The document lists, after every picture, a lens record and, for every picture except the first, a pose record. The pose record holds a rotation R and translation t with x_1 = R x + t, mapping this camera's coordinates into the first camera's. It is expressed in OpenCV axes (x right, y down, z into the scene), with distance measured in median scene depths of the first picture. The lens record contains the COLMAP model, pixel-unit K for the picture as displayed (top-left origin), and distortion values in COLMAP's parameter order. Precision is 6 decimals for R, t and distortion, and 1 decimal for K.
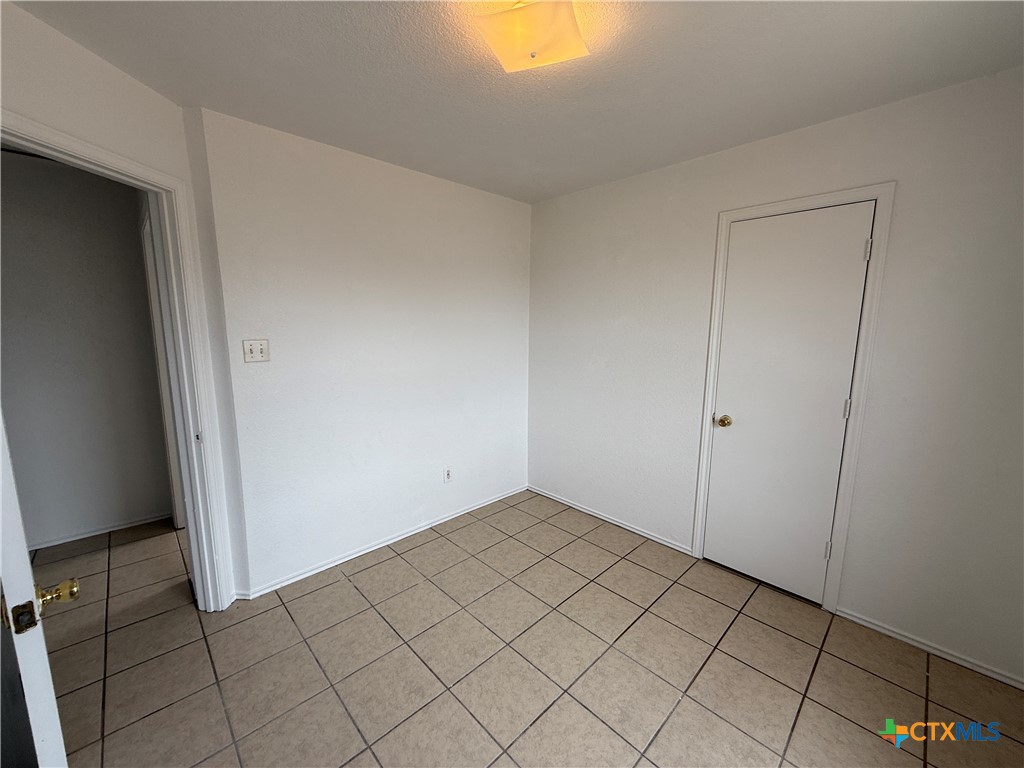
lens RADIAL K [[406.9, 0, 508.8], [0, 406.9, 383.5], [0, 0, 1]] dist [-0.001291, 0.000068]
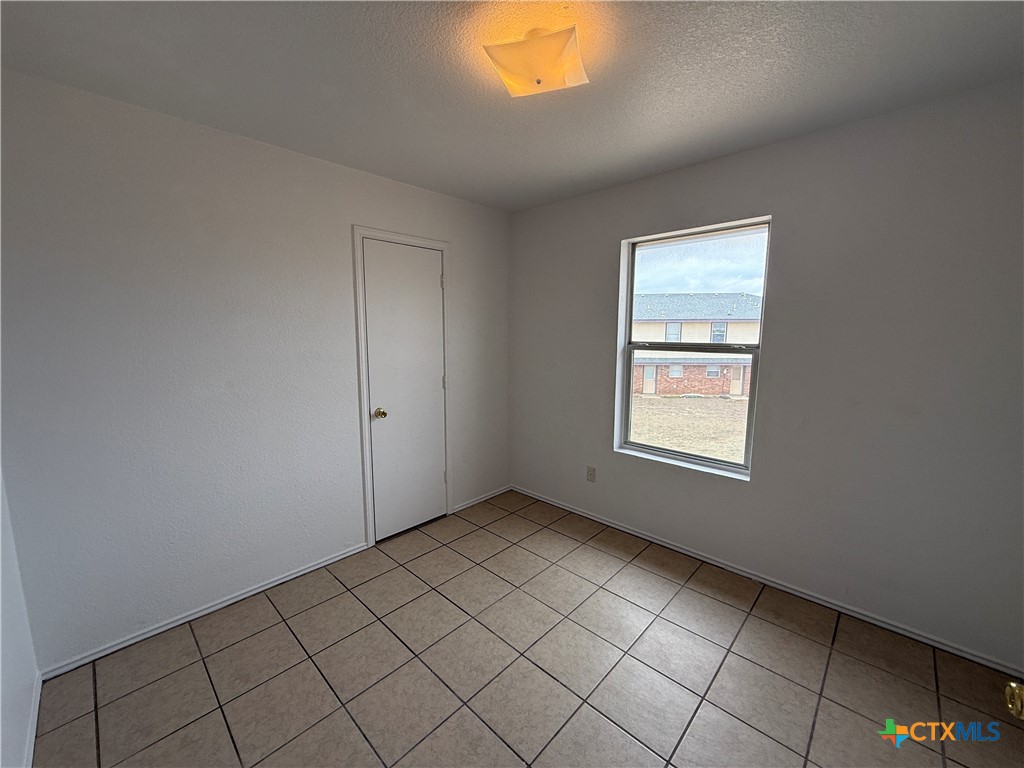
lens RADIAL K [[406.9, 0, 508.8], [0, 406.9, 383.5], [0, 0, 1]] dist [-0.001291, 0.000068]
pose [[-0.042703, -0.134580, 0.989982, -0.725679], [0.147102, 0.979240, 0.139465, -0.113926], [-0.988199, 0.151584, -0.022020, 0.790371]]
